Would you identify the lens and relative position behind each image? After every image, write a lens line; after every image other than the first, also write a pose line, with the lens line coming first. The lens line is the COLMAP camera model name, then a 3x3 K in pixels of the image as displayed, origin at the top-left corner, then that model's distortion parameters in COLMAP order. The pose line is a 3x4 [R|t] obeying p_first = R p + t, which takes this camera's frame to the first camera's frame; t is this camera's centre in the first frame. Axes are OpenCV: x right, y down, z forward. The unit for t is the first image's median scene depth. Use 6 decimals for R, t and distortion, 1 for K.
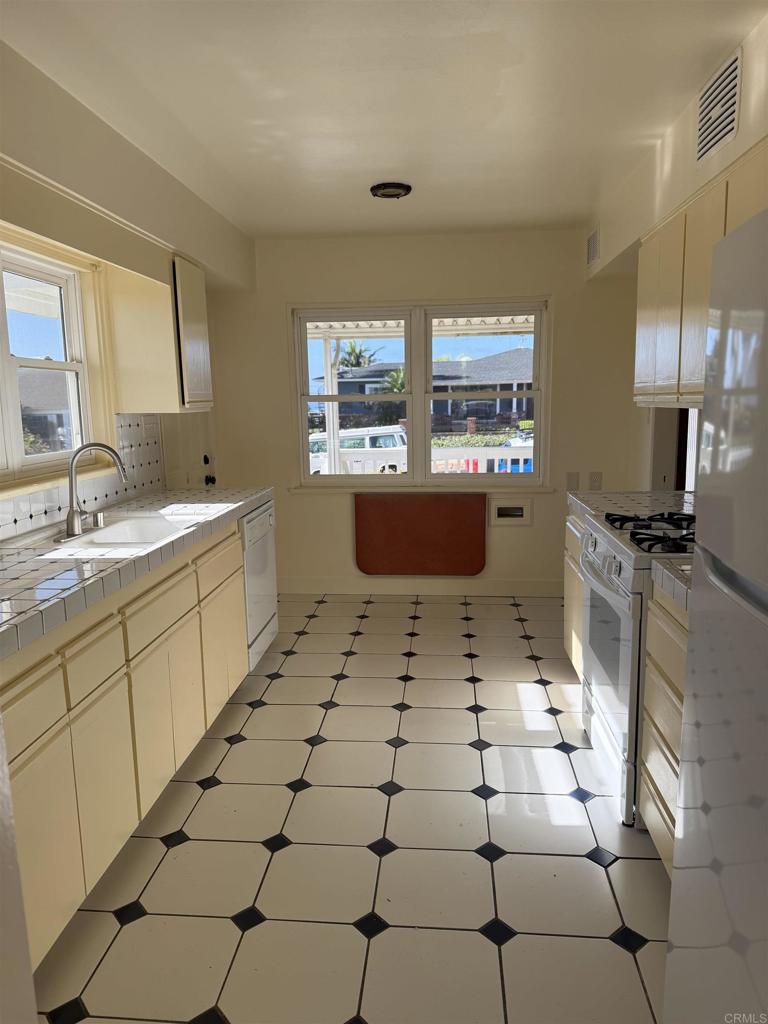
lens RADIAL K [[722.0, 0, 384.0], [0, 722.0, 512.0], [0, 0, 1]] dist [0.130812, -0.196922]
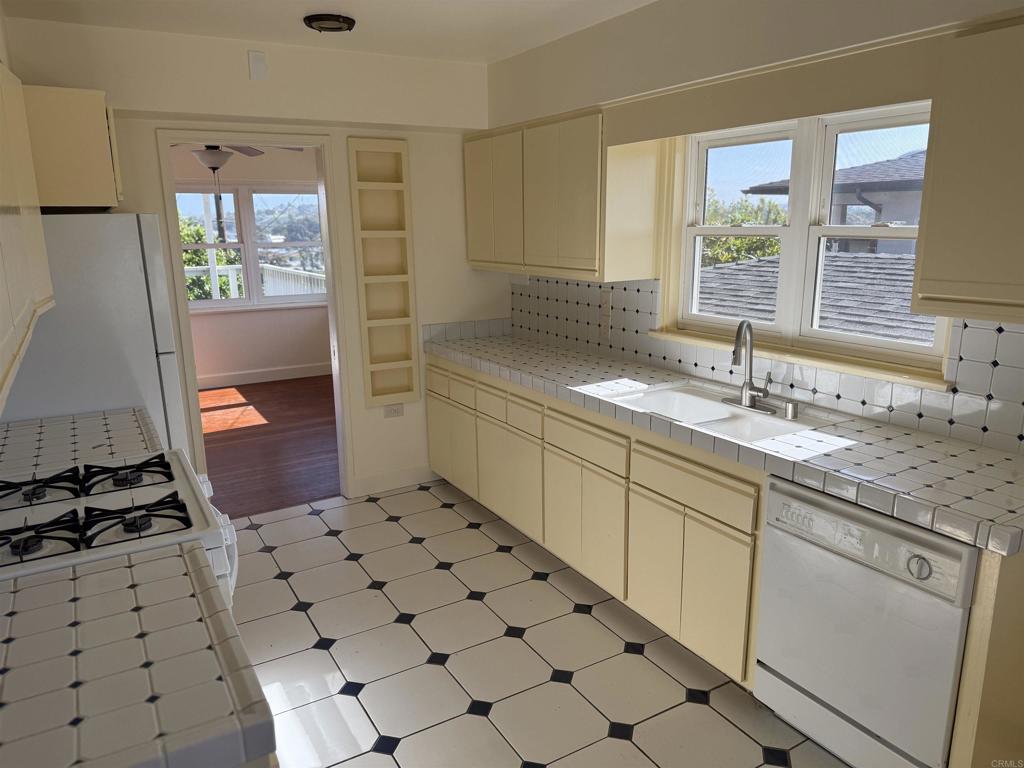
lens RADIAL K [[722.0, 0, 512.0], [0, 722.0, 384.0], [0, 0, 1]] dist [0.130812, -0.196922]
pose [[-0.814111, 0.165631, -0.556587, 0.464915], [-0.058105, 0.930418, 0.361865, -0.396560], [0.577795, 0.326938, -0.747840, 1.798803]]
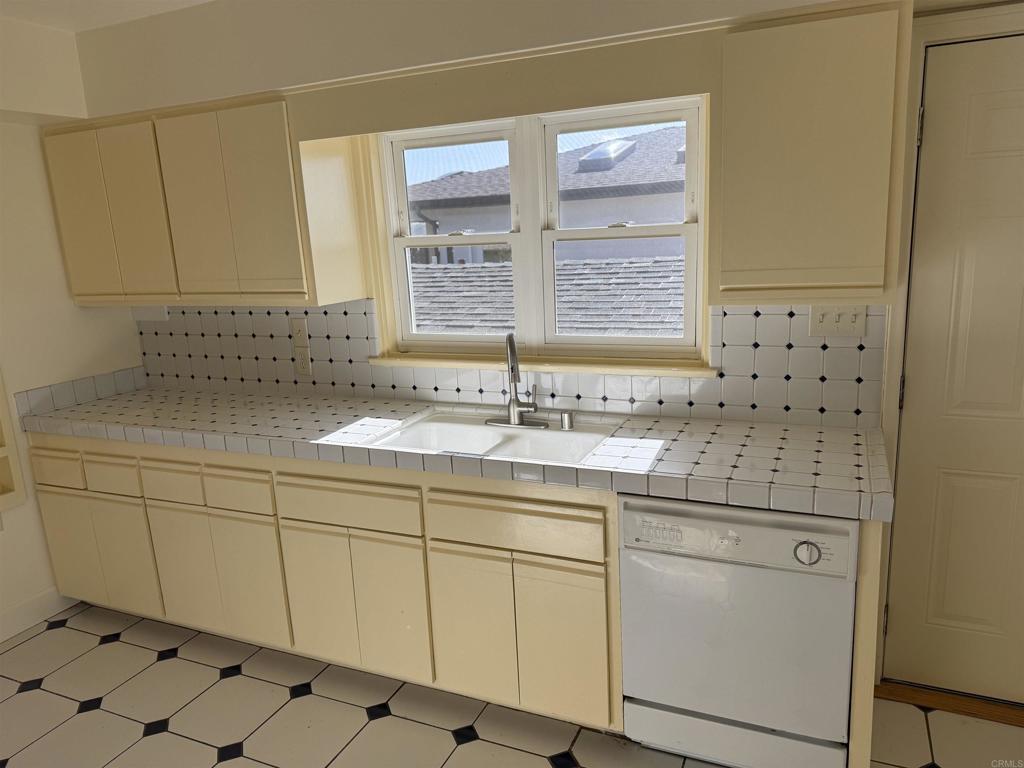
lens RADIAL K [[722.0, 0, 512.0], [0, 722.0, 384.0], [0, 0, 1]] dist [0.130812, -0.196922]
pose [[-0.331523, 0.244482, -0.911220, 0.481411], [-0.093322, 0.952606, 0.289539, -0.330137], [0.938820, 0.181026, -0.292995, 1.450917]]
